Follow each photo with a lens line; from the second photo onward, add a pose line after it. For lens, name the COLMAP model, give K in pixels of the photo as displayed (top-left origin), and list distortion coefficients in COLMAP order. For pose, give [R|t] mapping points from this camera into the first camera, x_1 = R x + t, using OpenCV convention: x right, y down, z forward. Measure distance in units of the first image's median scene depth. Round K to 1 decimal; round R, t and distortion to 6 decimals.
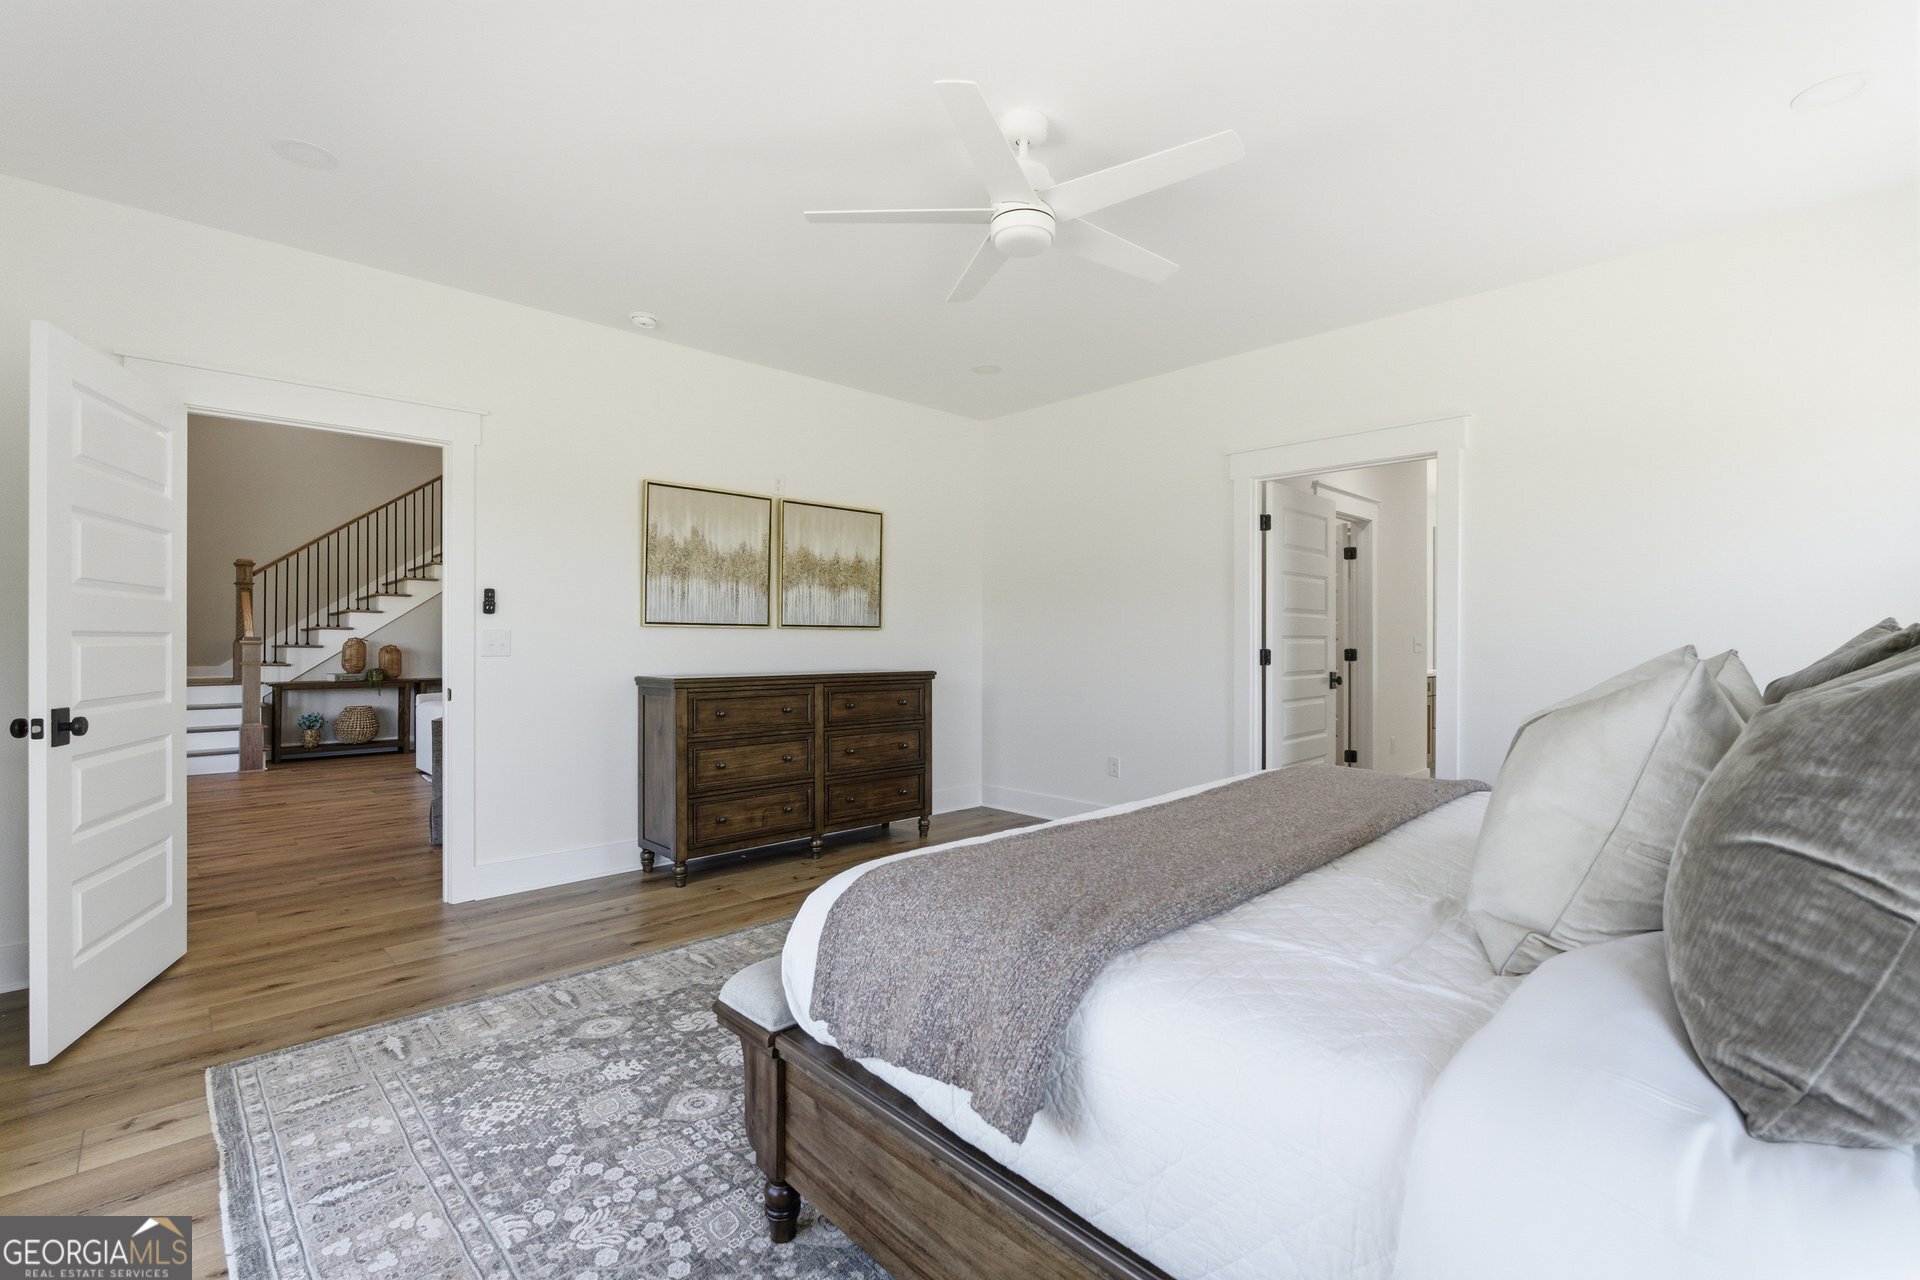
lens RADIAL K [[855.9, 0, 954.9], [0, 855.9, 634.2], [0, 0, 1]] dist [-0.003727, -0.000265]
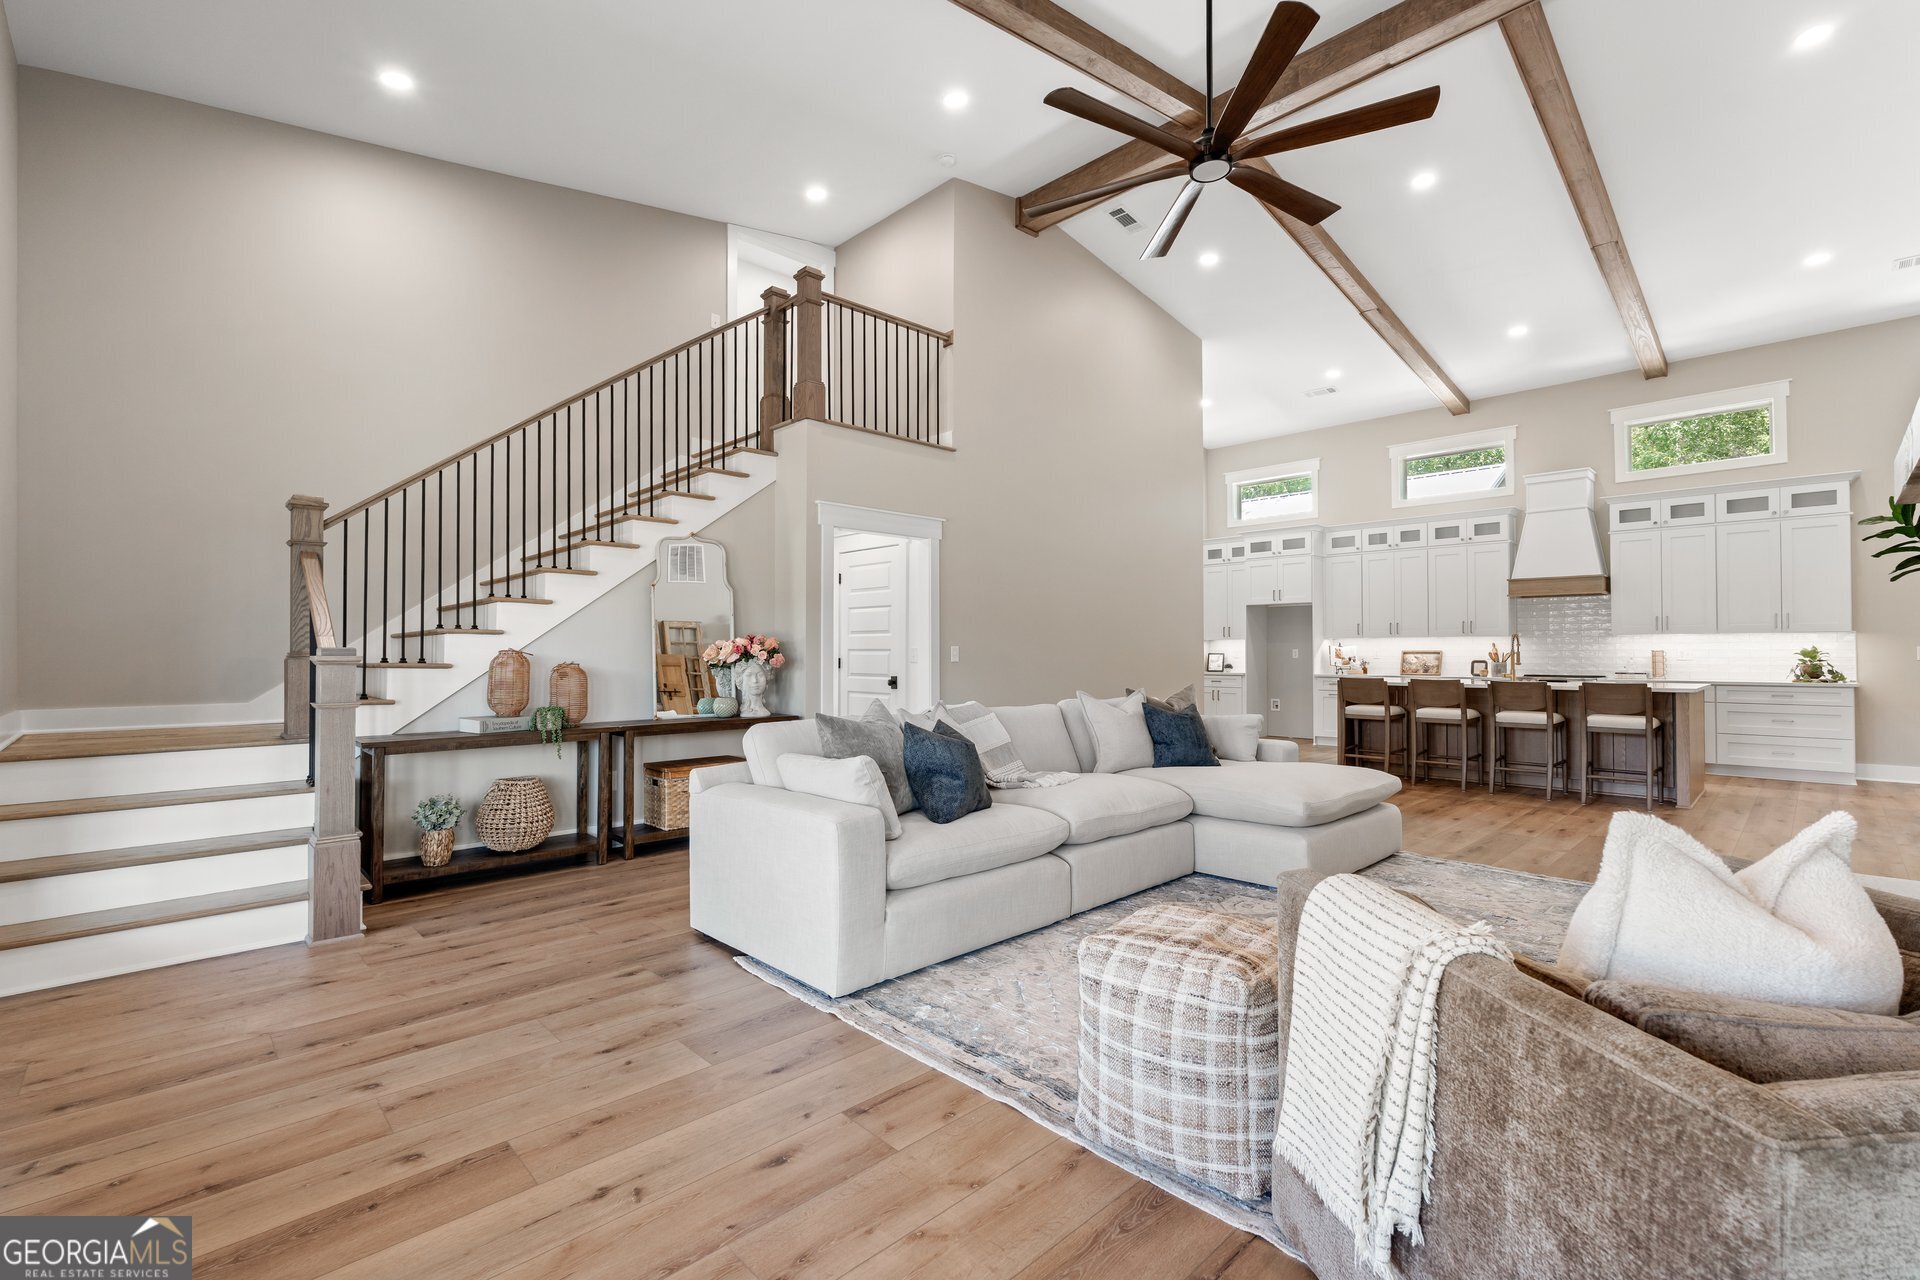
lens RADIAL K [[855.9, 0, 950.2], [0, 855.9, 642.5], [0, 0, 1]] dist [-0.003727, -0.000265]
pose [[0.999948, 0.004931, 0.008873, -0.440230], [-0.004982, 0.999971, 0.005720, -0.004924], [-0.008844, -0.005763, 0.999944, 0.472734]]
